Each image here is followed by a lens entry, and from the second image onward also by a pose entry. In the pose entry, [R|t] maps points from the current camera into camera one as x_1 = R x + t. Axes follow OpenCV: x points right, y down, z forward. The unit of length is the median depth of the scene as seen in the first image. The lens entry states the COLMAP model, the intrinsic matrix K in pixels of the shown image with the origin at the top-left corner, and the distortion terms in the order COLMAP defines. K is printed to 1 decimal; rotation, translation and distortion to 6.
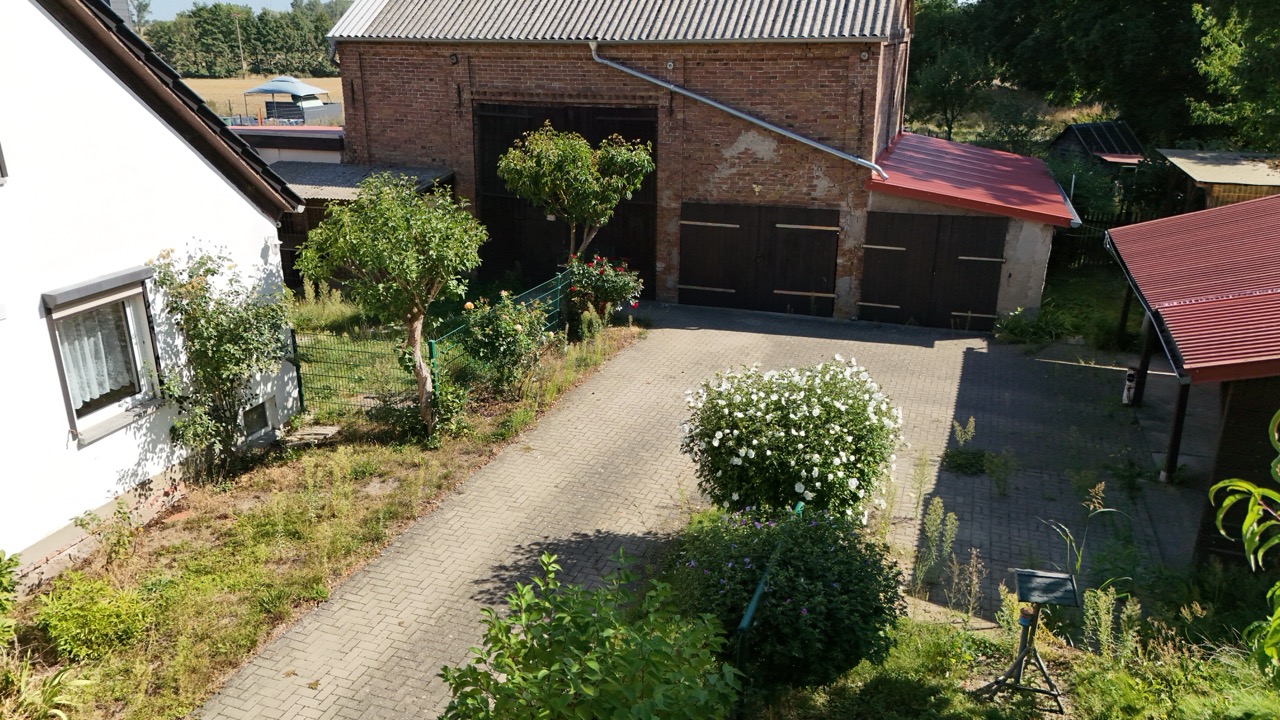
lens RADIAL K [[952.6, 0, 652.6], [0, 952.6, 370.4], [0, 0, 1]] dist [0.017486, -0.004874]
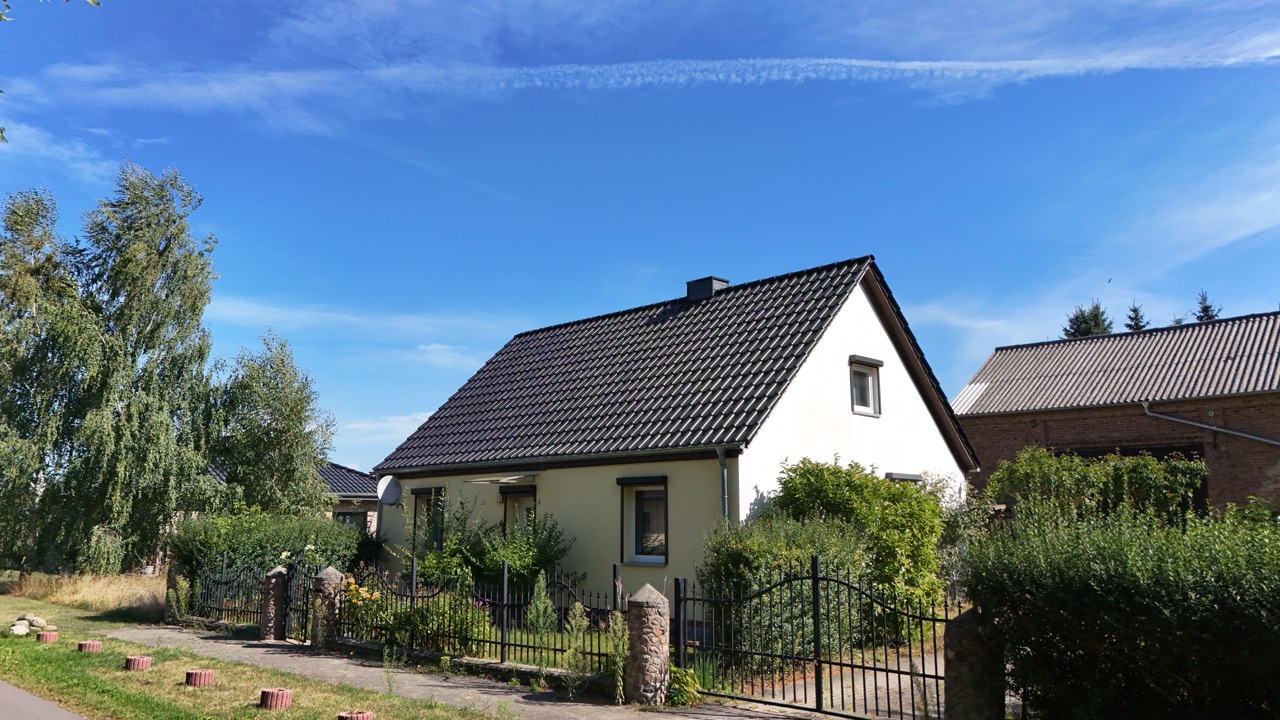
lens RADIAL K [[952.6, 0, 649.1], [0, 952.6, 367.2], [0, 0, 1]] dist [0.017486, -0.004874]
pose [[0.899241, -0.069127, -0.431957, -0.107085], [-0.148433, 0.880639, -0.449936, 0.355765], [0.411501, 0.468718, 0.781646, -0.433091]]
